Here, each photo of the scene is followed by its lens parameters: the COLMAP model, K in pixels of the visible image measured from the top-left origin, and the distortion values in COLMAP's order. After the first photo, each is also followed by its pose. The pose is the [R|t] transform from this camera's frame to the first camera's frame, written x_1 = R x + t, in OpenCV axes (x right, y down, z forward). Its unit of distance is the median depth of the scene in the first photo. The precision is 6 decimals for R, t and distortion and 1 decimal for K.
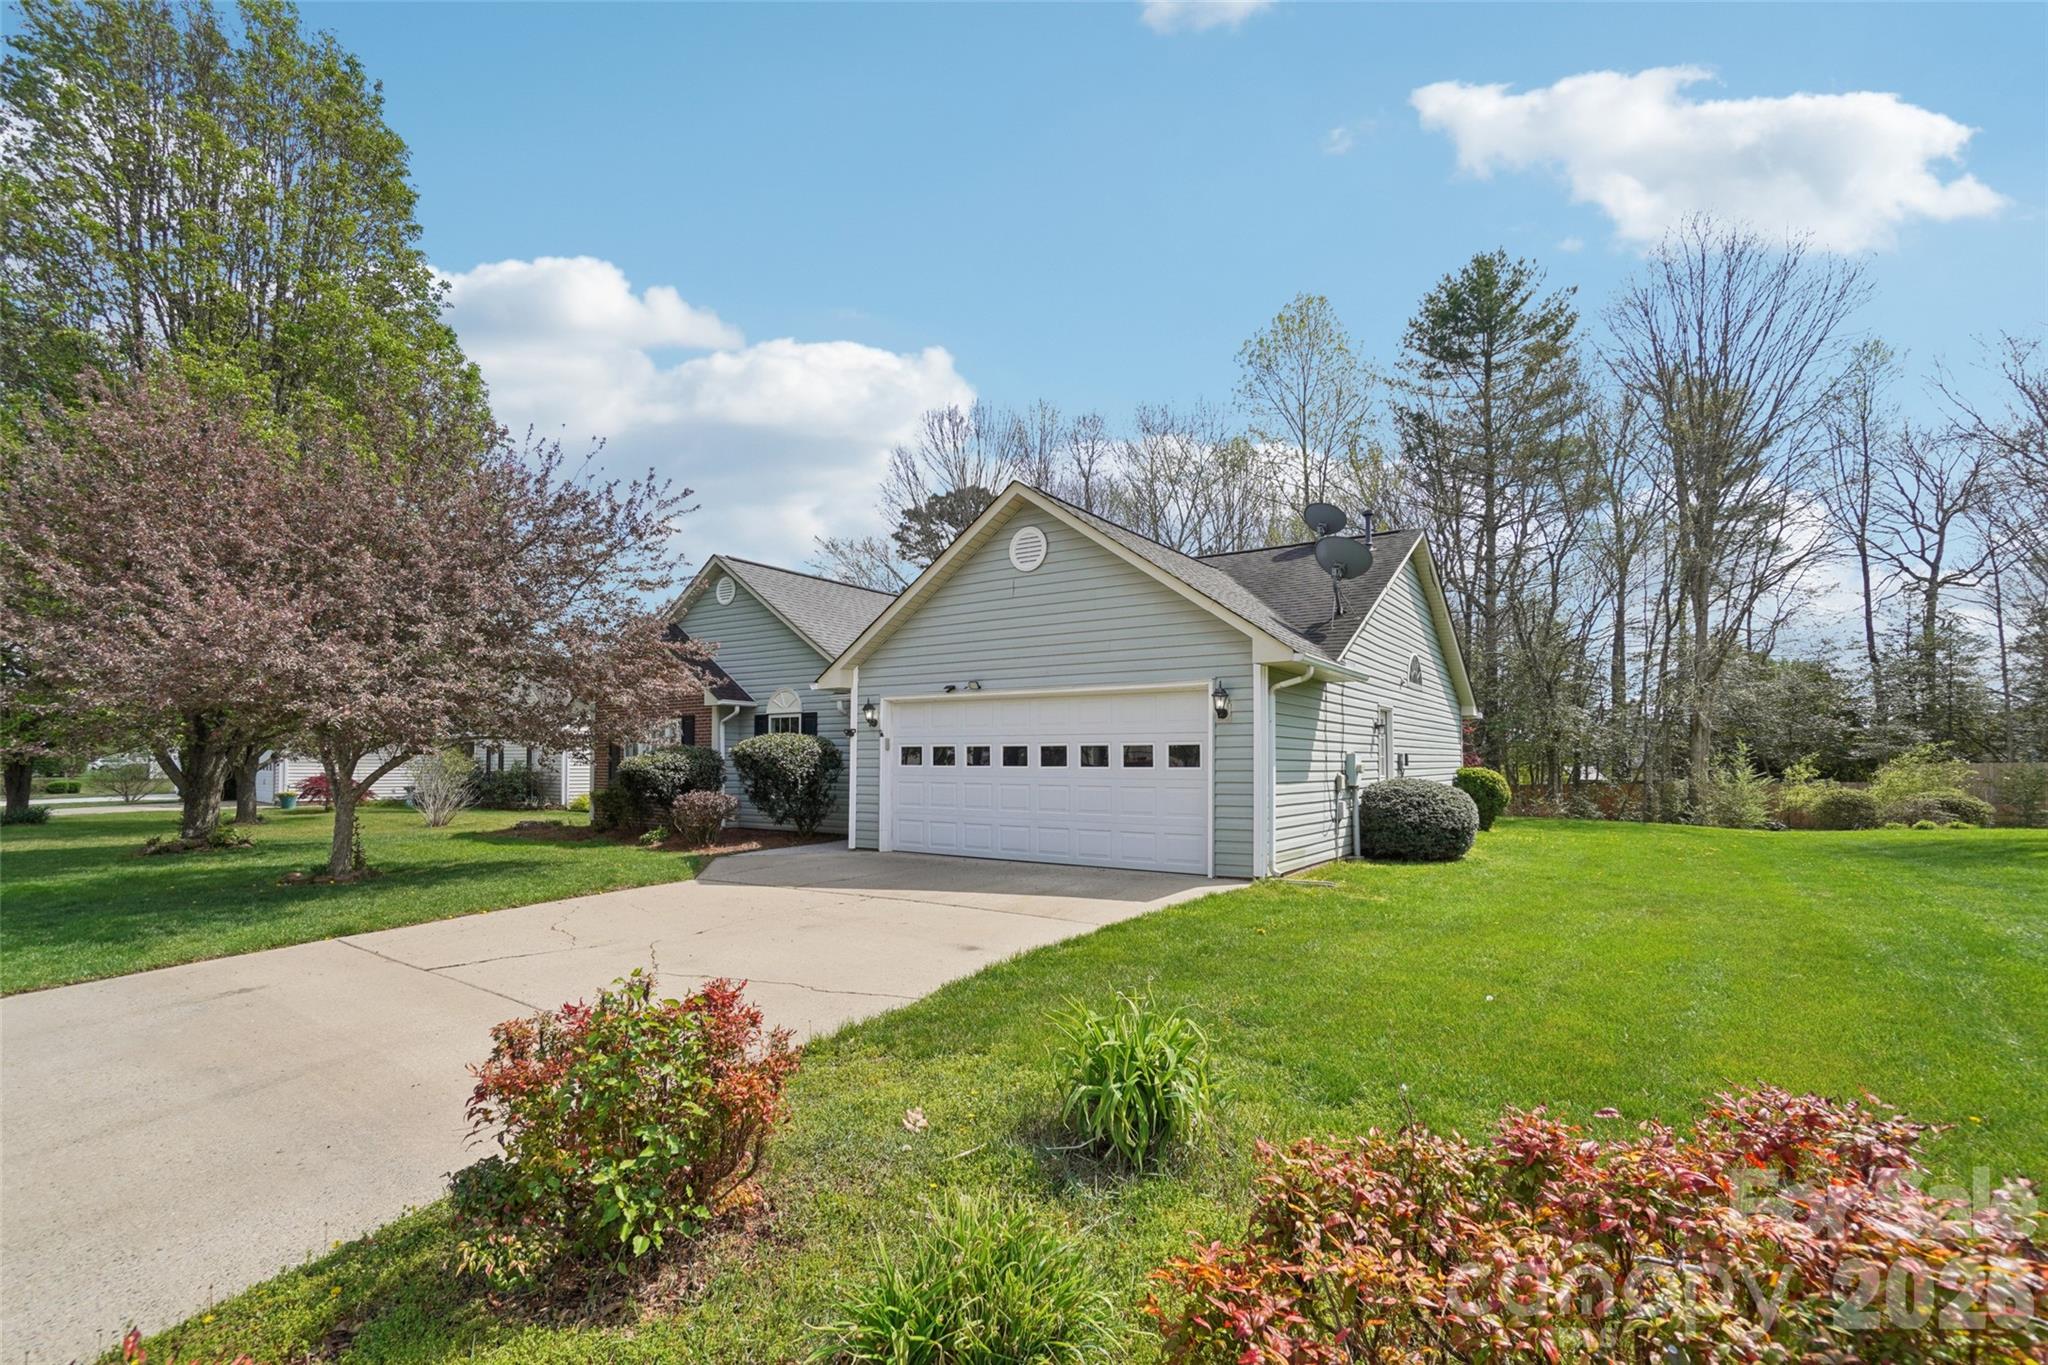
lens RADIAL K [[900.7, 0, 1015.8], [0, 900.7, 673.5], [0, 0, 1]] dist [-0.058509, 0.021150]
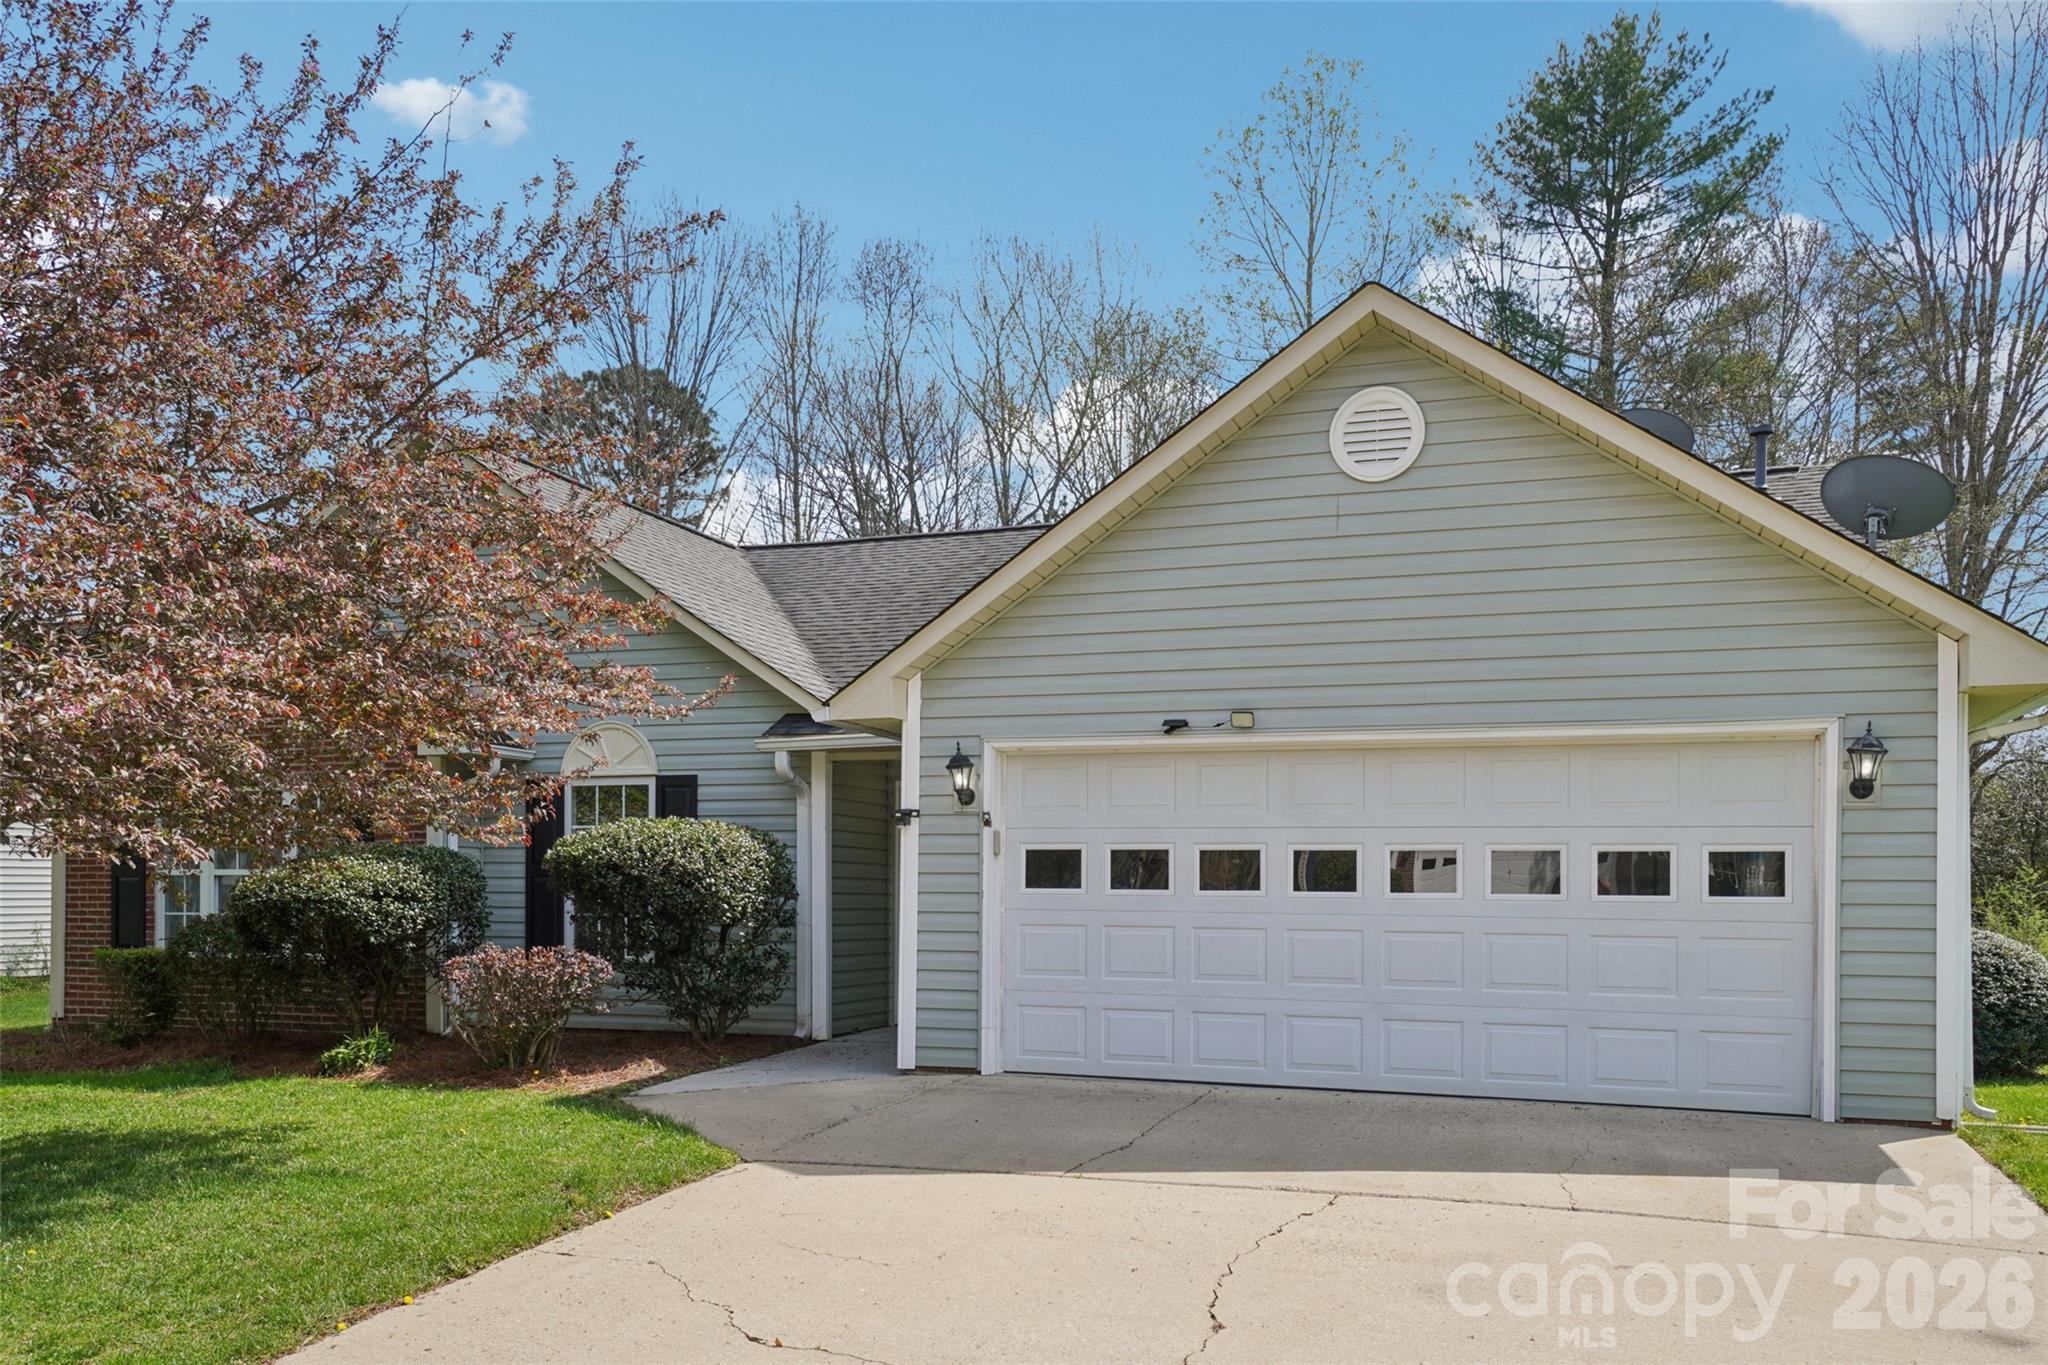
lens RADIAL K [[1539.4, 0, 1024.8], [0, 1539.4, 804.2], [0, 0, 1]] dist [0.035527, 0.003094]
pose [[0.967162, 0.016368, 0.253634, -0.292759], [-0.029179, 0.998477, 0.046831, 0.018282], [-0.252481, -0.052694, 0.966166, 0.201635]]
